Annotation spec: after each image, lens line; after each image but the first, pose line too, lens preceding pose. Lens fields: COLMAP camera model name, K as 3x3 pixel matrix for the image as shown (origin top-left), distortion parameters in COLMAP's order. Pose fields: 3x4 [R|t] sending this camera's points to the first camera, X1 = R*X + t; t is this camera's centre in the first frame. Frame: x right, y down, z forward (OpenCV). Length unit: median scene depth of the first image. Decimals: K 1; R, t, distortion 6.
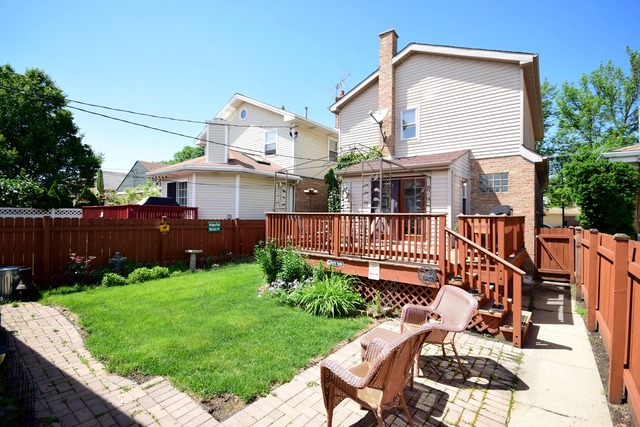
lens RADIAL K [[295.6, 0, 317.0], [0, 295.6, 214.6], [0, 0, 1]] dist [0.007306, -0.007111]
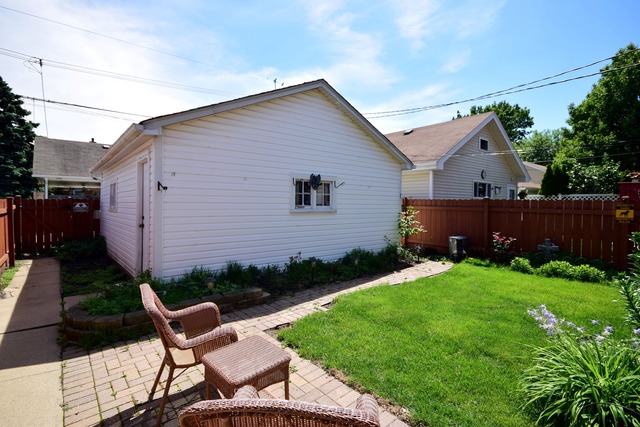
lens RADIAL K [[320.1, 0, 319.8], [0, 320.1, 207.3], [0, 0, 1]] dist [0.000215, 0.000133]
pose [[-0.212514, 0.004470, -0.977148, 0.337508], [-0.003892, 0.999978, 0.005421, 0.028644], [0.977150, 0.004955, -0.212492, 0.477941]]
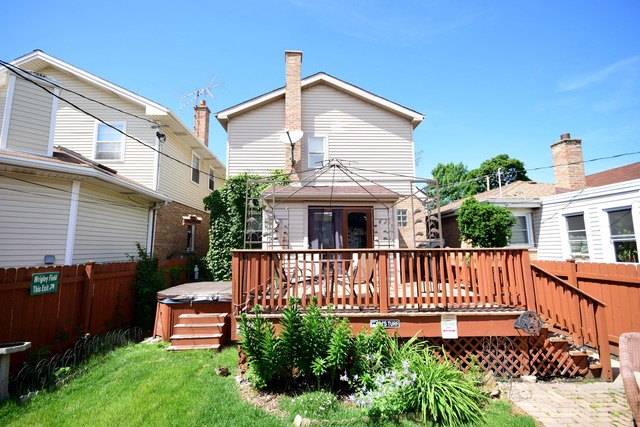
lens RADIAL K [[295.6, 0, 317.3], [0, 295.6, 210.3], [0, 0, 1]] dist [0.007306, -0.007111]
pose [[0.768343, 0.066480, 0.636576, -0.364187], [0.017458, 0.992044, -0.124674, -0.007392], [-0.639800, 0.106906, 0.761070, 0.406971]]
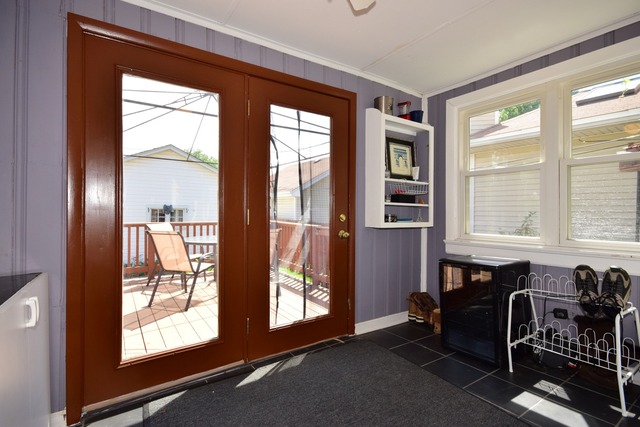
lens RADIAL K [[304.2, 0, 316.3], [0, 304.2, 211.4], [0, 0, 1]] dist [0.005811, -0.001517]
pose [[-0.315629, -0.005865, -0.948864, 0.506198], [-0.008223, 0.999960, -0.003446, -0.025842], [0.948847, 0.006715, -0.315665, 1.250392]]
